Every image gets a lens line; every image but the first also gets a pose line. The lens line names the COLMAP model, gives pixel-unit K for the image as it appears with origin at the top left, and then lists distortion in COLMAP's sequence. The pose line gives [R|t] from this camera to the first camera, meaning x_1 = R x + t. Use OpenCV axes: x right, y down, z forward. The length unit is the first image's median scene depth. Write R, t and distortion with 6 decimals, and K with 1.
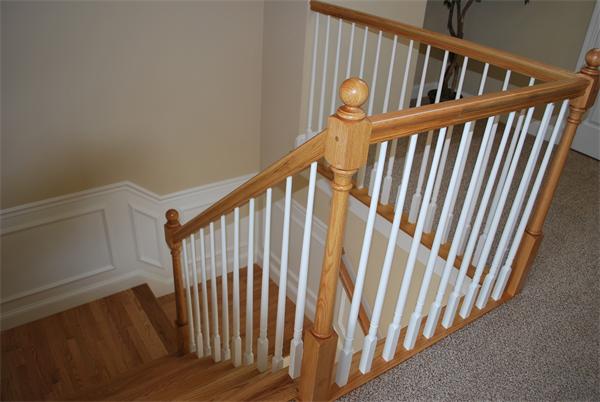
lens RADIAL K [[477.9, 0, 300.0], [0, 477.9, 201.0], [0, 0, 1]] dist [-0.085835, 0.012497]
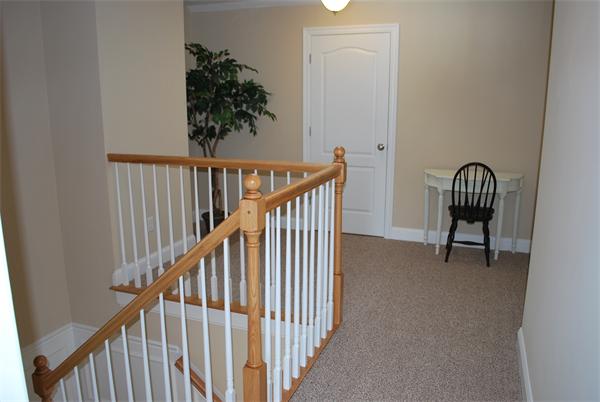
lens RADIAL K [[477.9, 0, 300.0], [0, 477.9, 201.0], [0, 0, 1]] dist [-0.085835, 0.012497]
pose [[0.814615, -0.177506, 0.552172, -0.306178], [0.335239, 0.920983, -0.198509, 0.097072], [-0.473304, 0.346818, 0.809754, -0.177263]]
